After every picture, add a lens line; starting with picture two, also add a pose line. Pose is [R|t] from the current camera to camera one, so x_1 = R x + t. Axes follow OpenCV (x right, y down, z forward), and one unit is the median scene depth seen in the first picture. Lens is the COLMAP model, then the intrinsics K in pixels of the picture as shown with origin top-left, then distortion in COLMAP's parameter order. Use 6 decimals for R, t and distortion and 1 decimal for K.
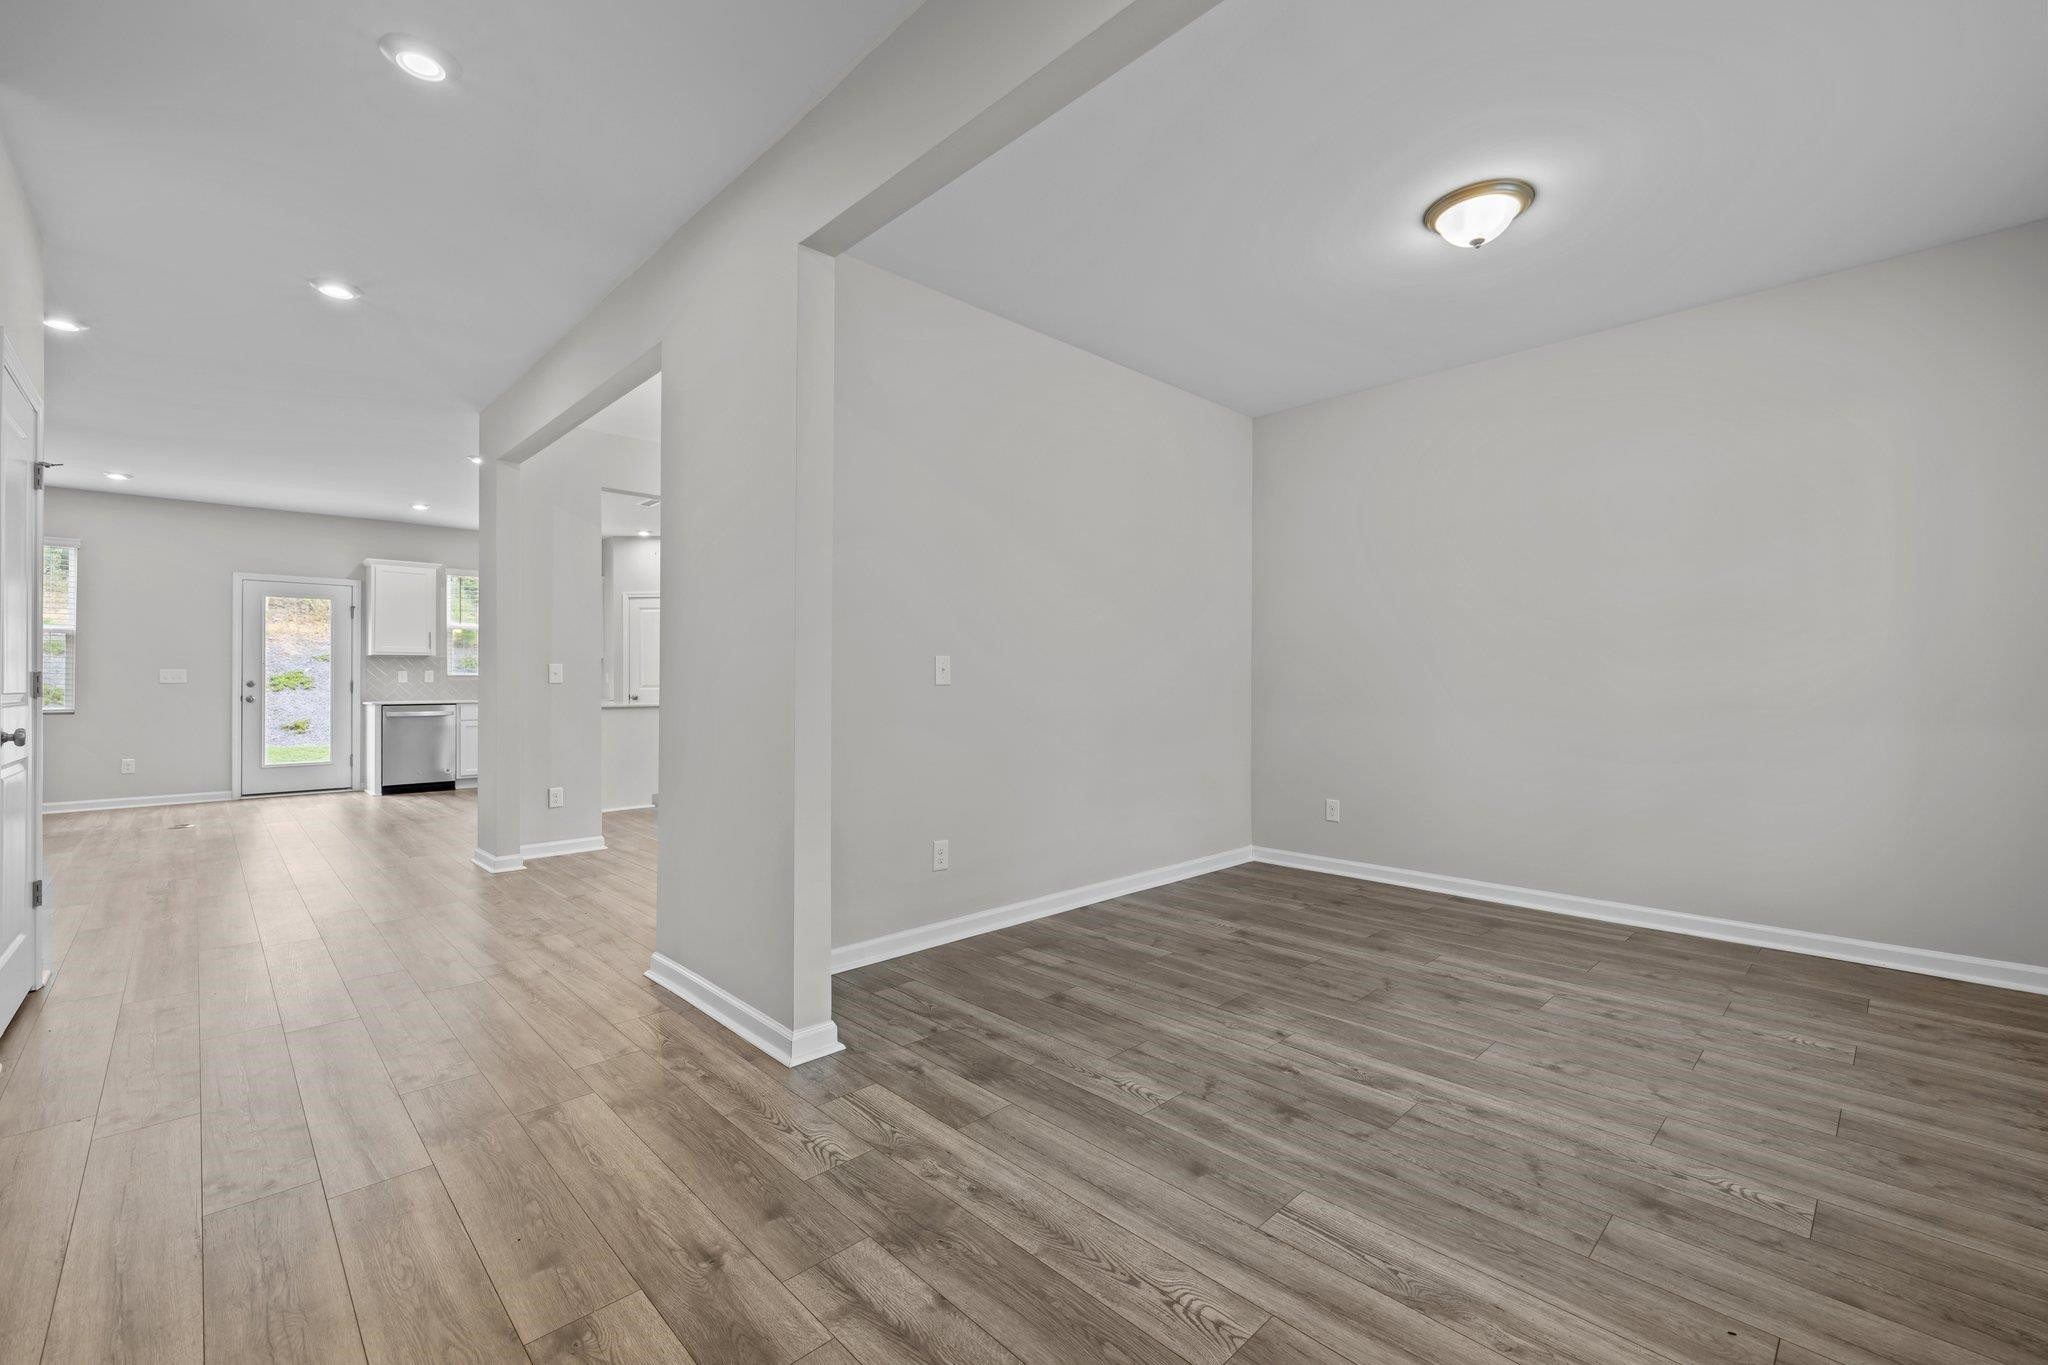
lens RADIAL K [[863.0, 0, 1027.6], [0, 863.0, 674.1], [0, 0, 1]] dist [0.002055, -0.000249]
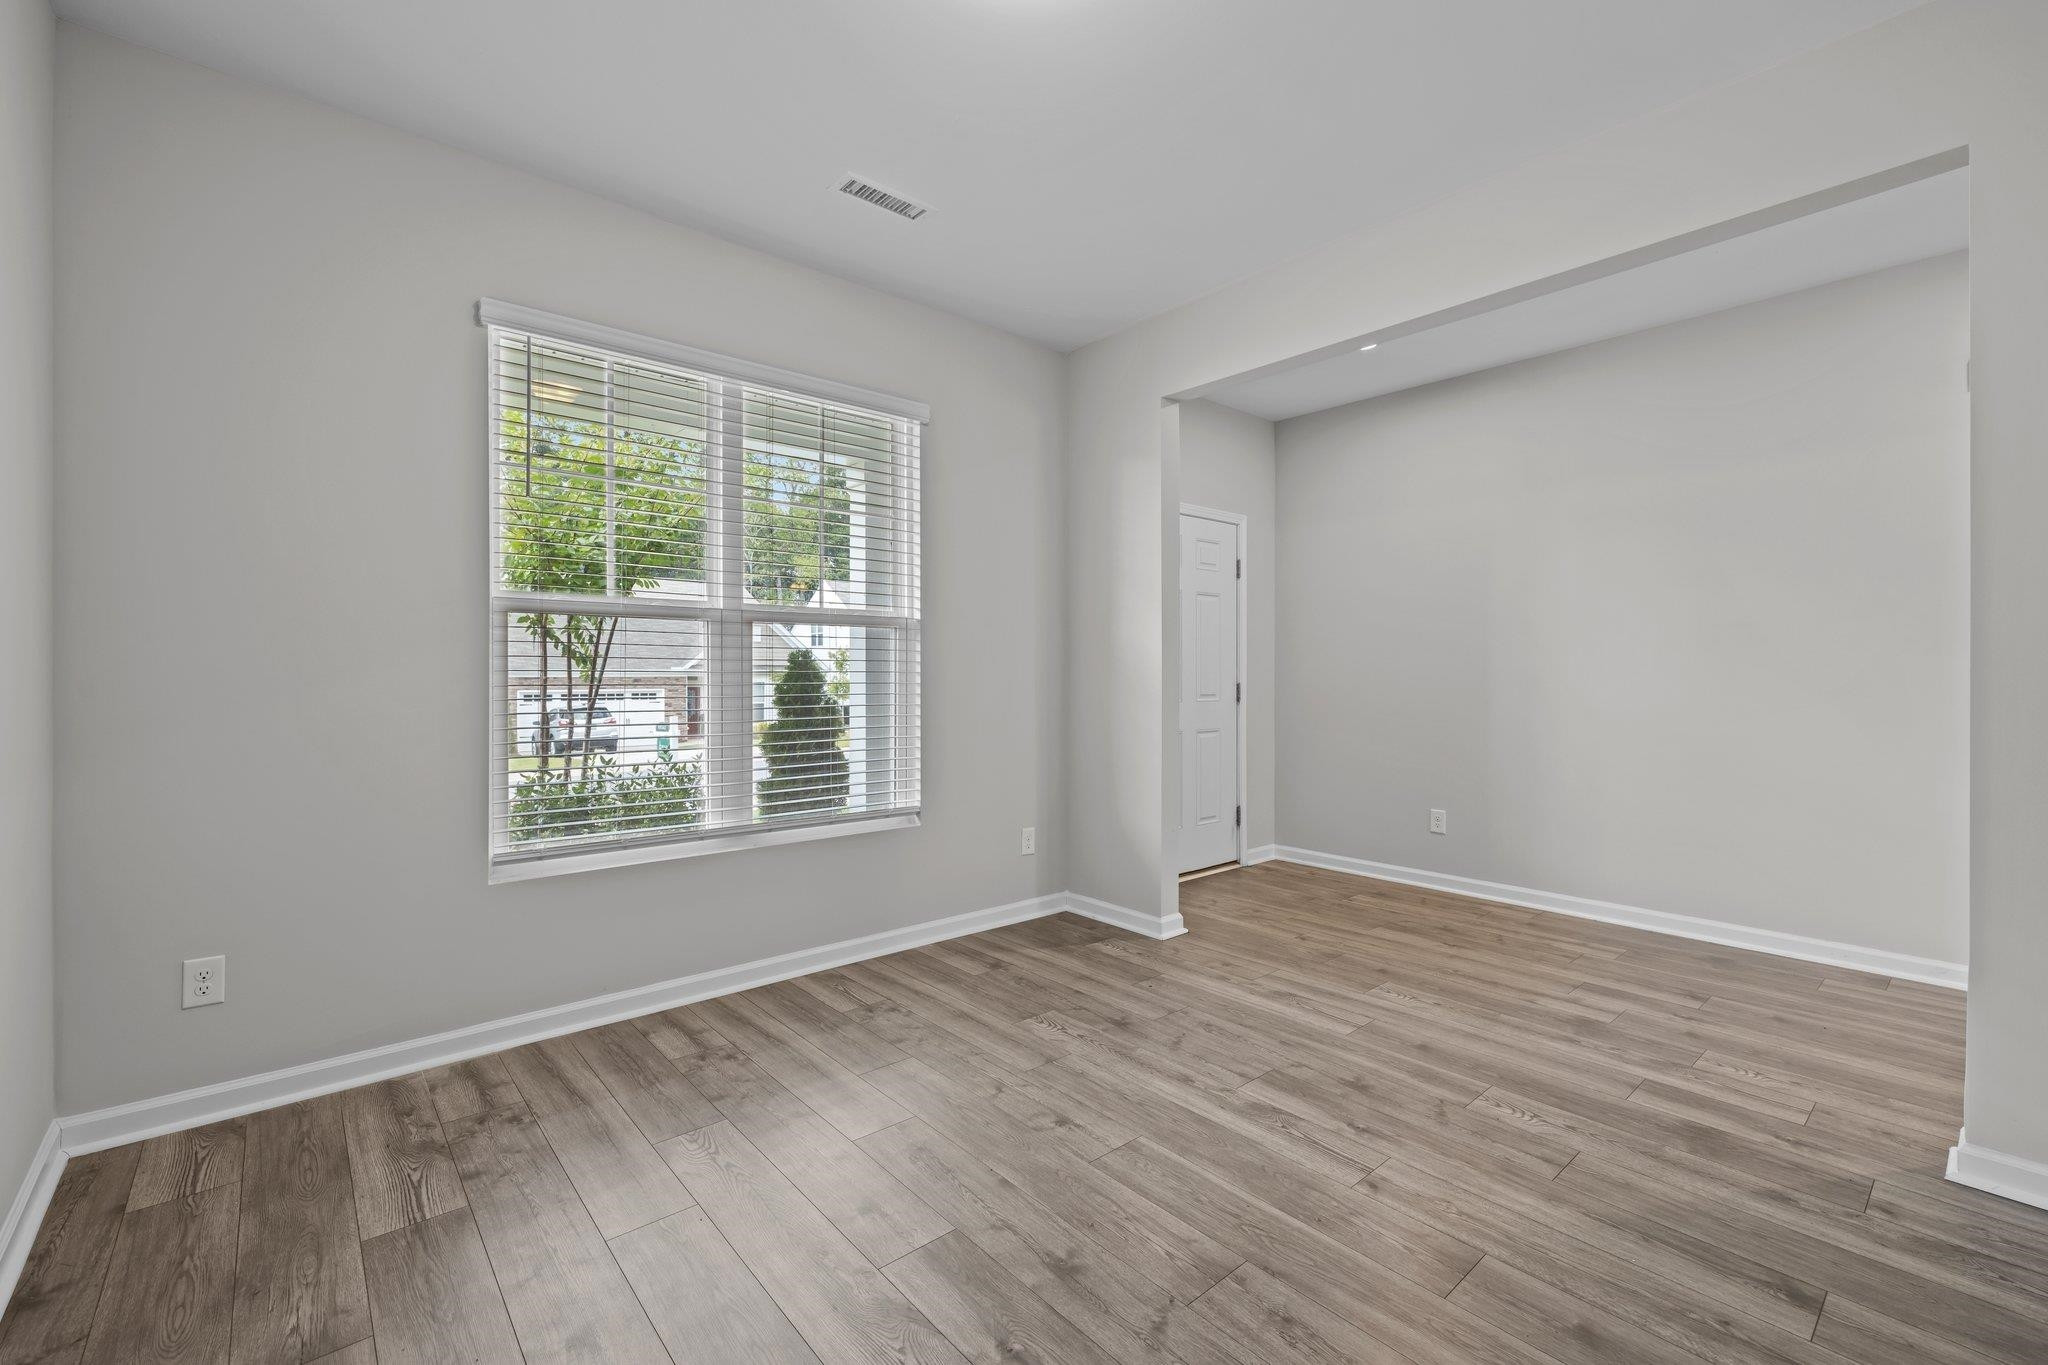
lens RADIAL K [[863.0, 0, 1040.3], [0, 863.0, 662.3], [0, 0, 1]] dist [0.002055, -0.000249]
pose [[-0.998960, -0.000918, 0.045581, 0.570809], [-0.001880, 0.999777, -0.021054, -0.008675], [-0.045552, -0.021118, -0.998739, 1.850588]]
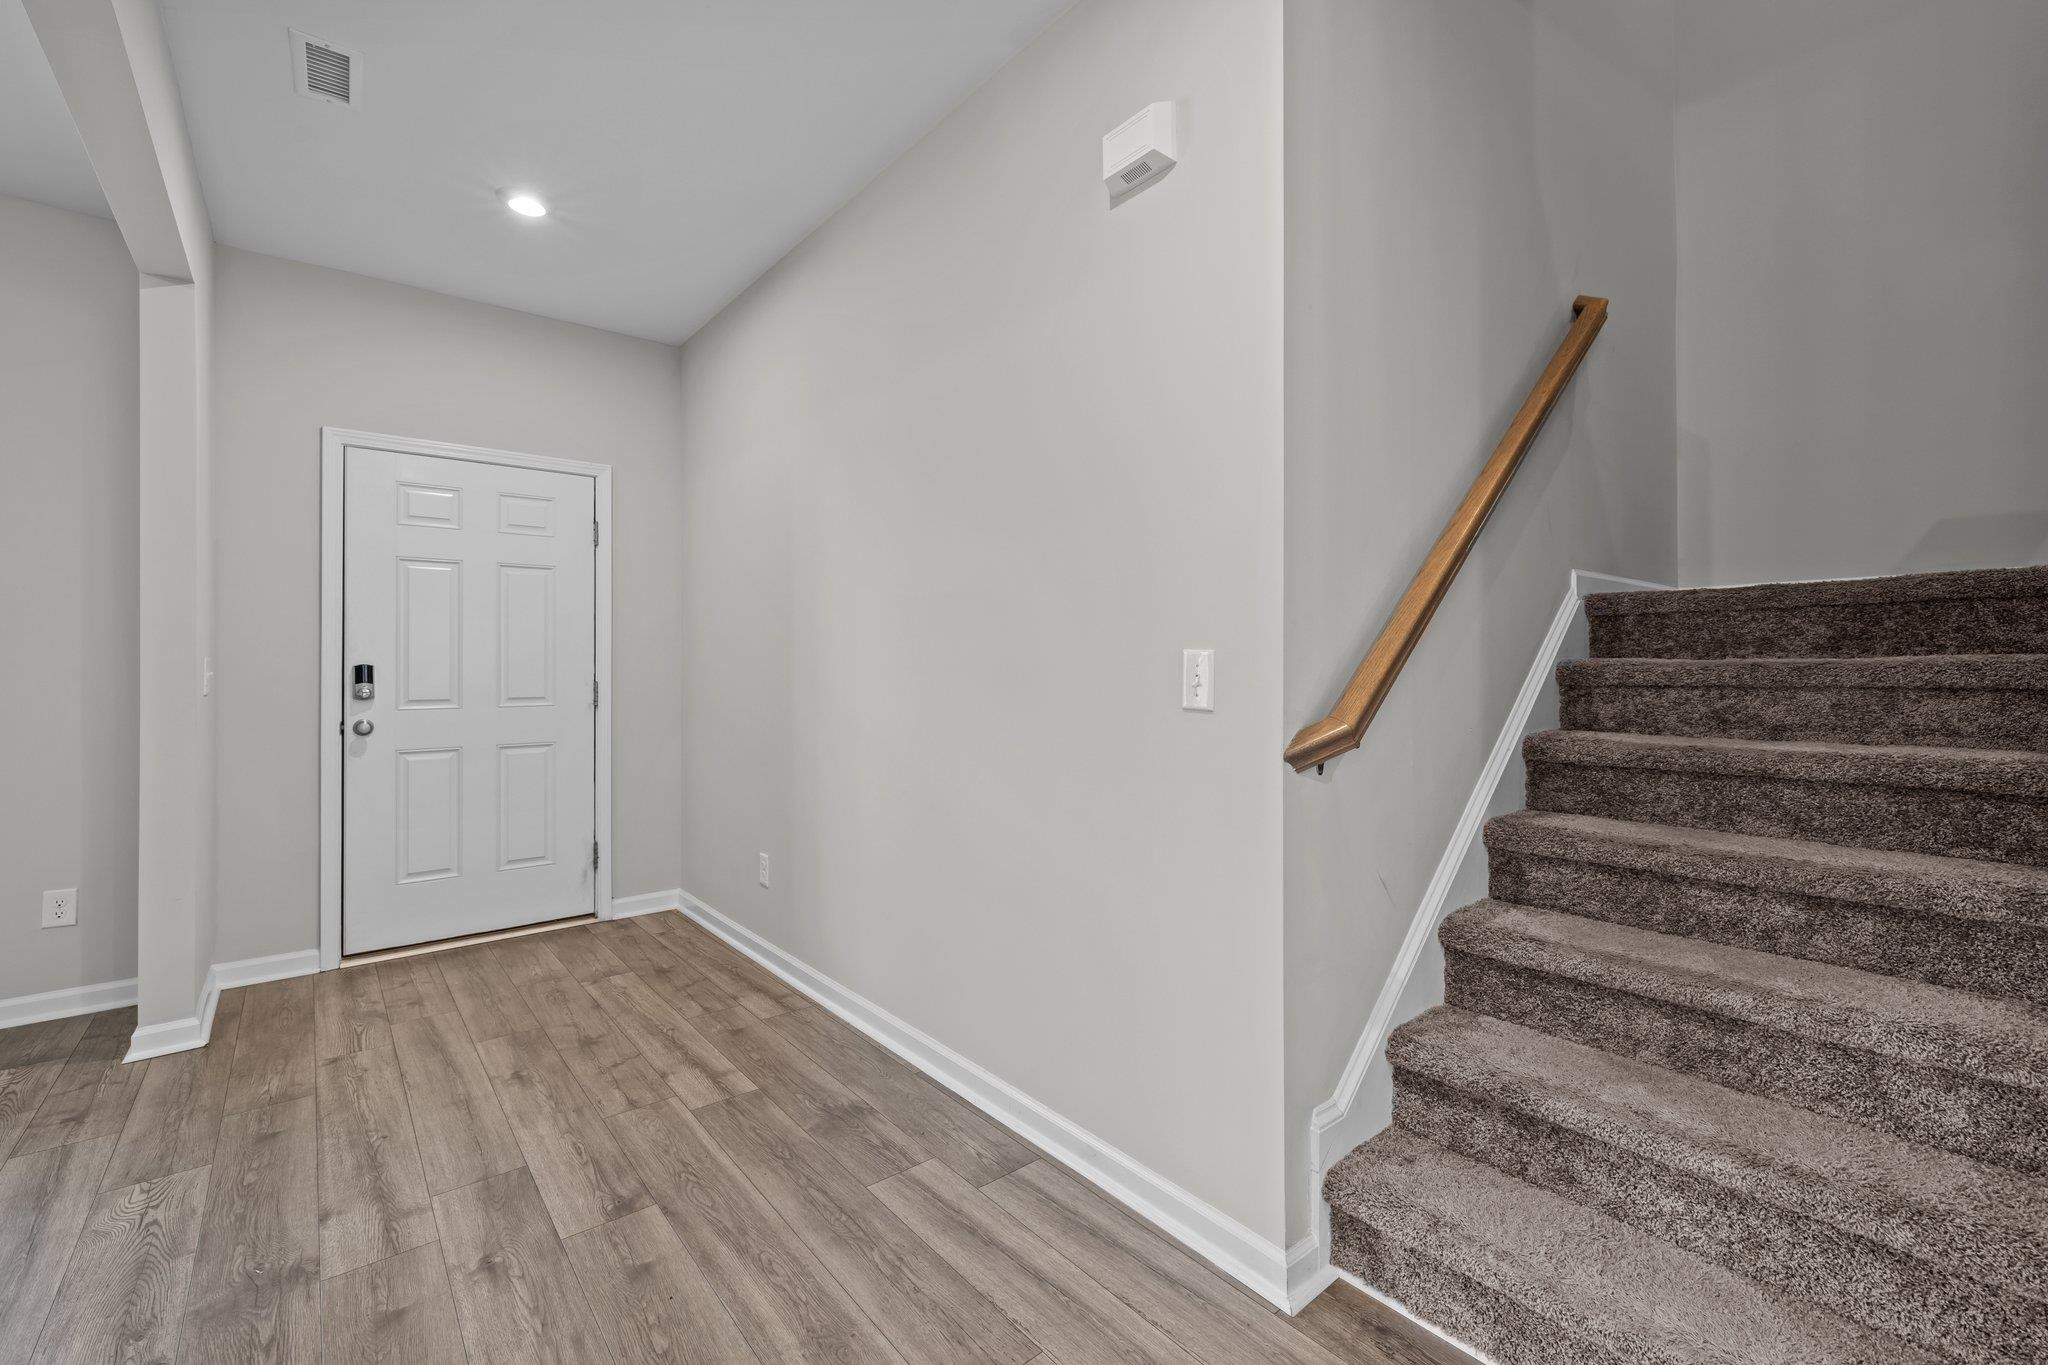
lens RADIAL K [[863.0, 0, 1025.3], [0, 863.0, 669.1], [0, 0, 1]] dist [0.002055, -0.000249]
pose [[-0.997164, 0.004668, 0.075115, -0.704692], [0.004441, 0.999985, -0.003197, -0.018203], [-0.075129, -0.002855, -0.997170, 1.286610]]
